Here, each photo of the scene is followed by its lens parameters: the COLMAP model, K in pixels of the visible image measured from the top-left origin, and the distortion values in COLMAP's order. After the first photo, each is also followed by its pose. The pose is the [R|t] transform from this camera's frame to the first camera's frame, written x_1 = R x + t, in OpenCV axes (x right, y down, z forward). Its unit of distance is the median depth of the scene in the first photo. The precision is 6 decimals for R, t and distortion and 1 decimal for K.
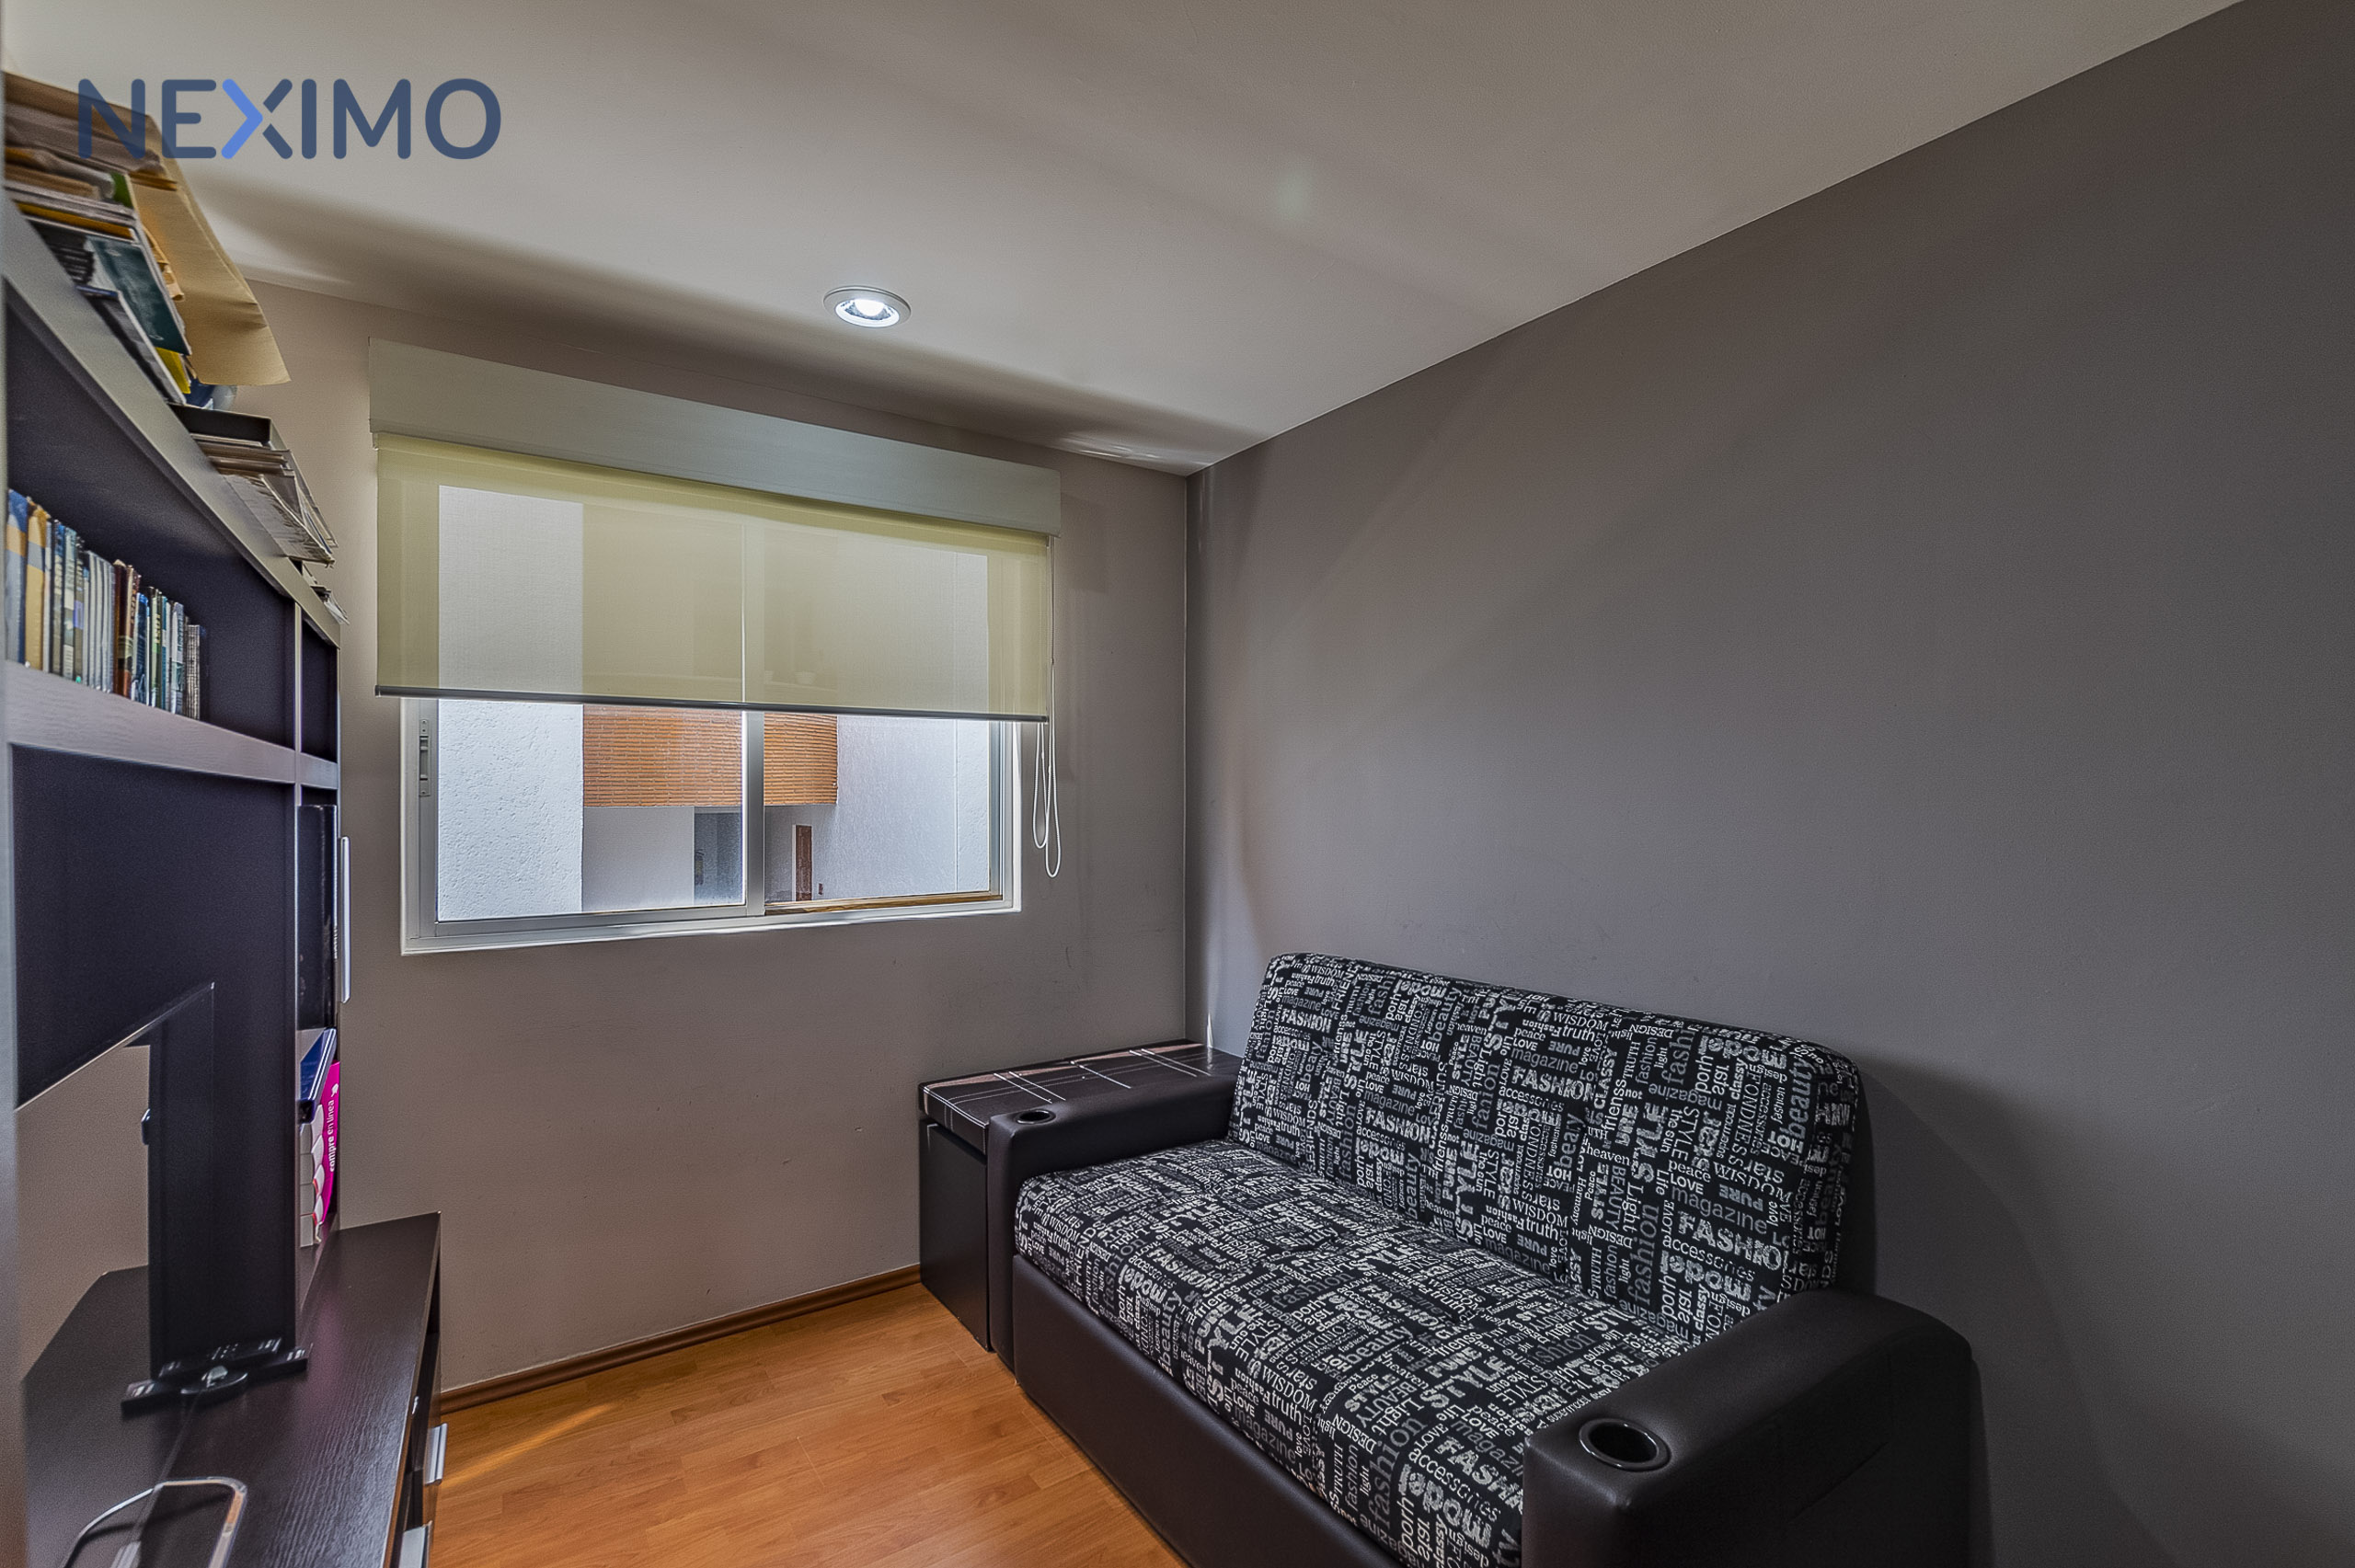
lens RADIAL K [[1062.5, 0, 1177.5], [0, 1062.5, 784.0], [0, 0, 1]] dist [-0.001442, -0.000425]
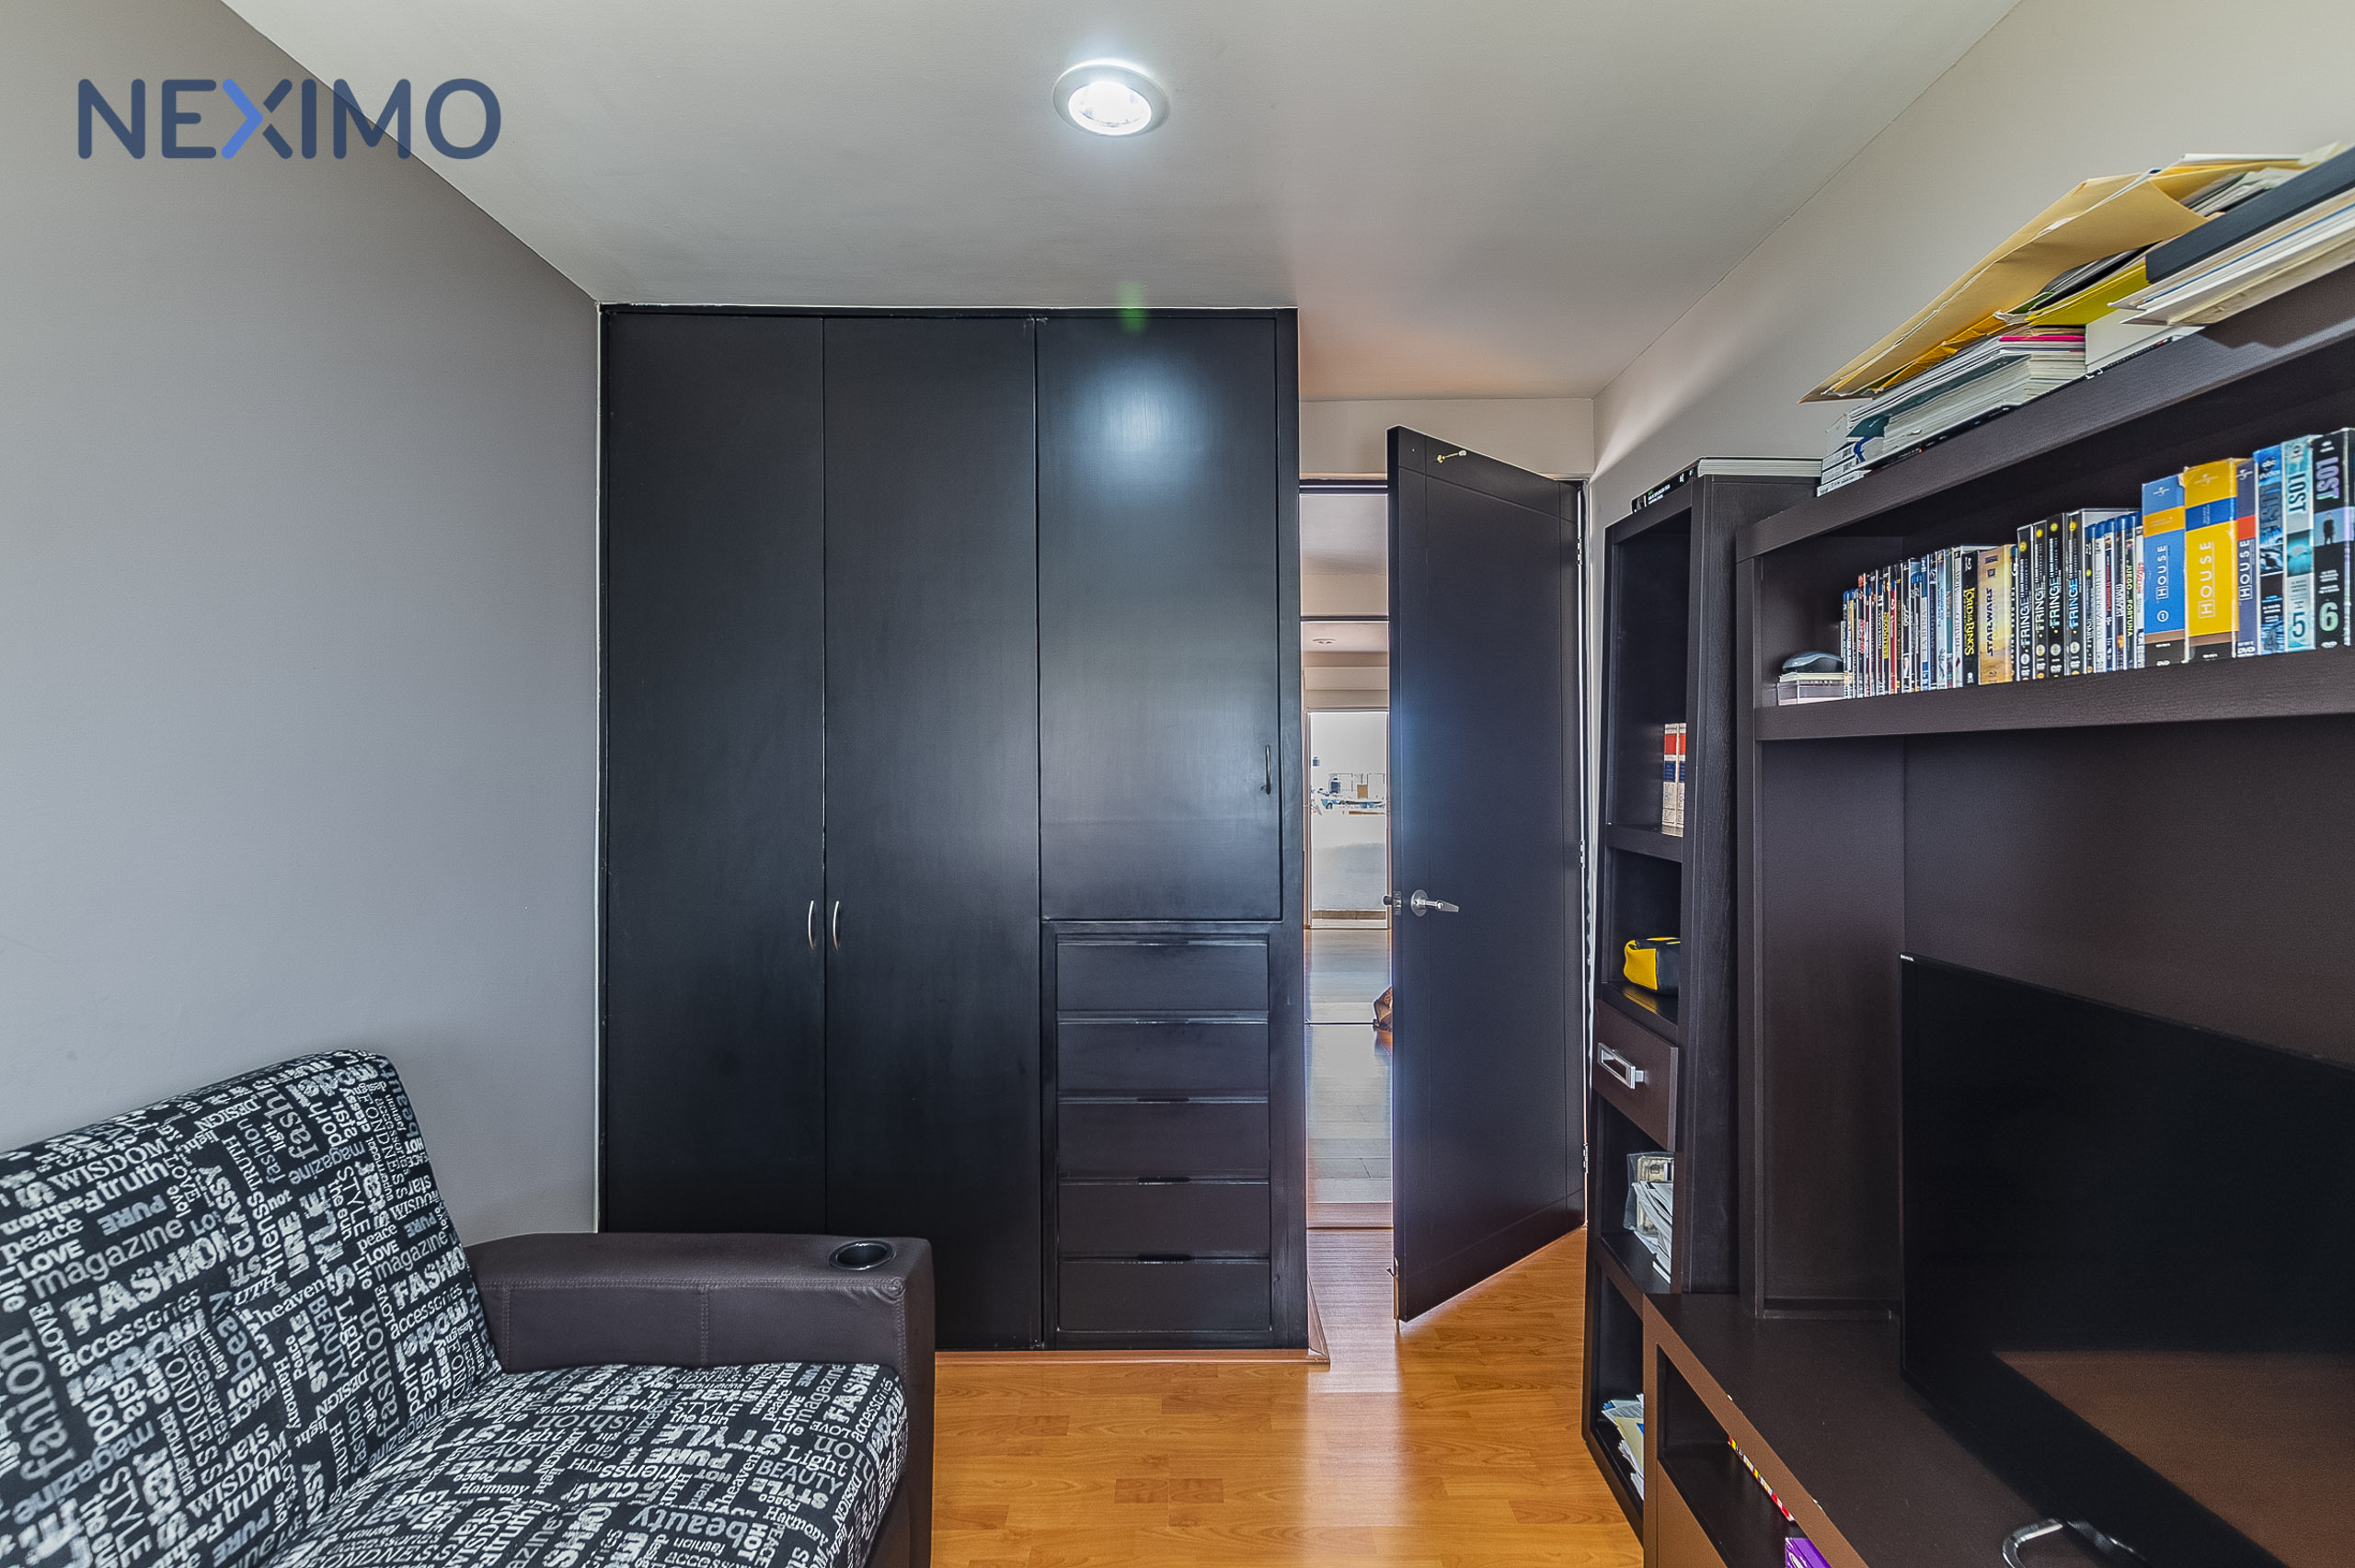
lens RADIAL K [[1062.5, 0, 1177.5], [0, 1062.5, 784.0], [0, 0, 1]] dist [-0.001442, -0.000425]
pose [[-0.832194, 0.003122, 0.554476, -0.430087], [-0.003025, 0.999944, -0.010169, 0.031432], [-0.554476, -0.010140, -0.832138, 1.263114]]
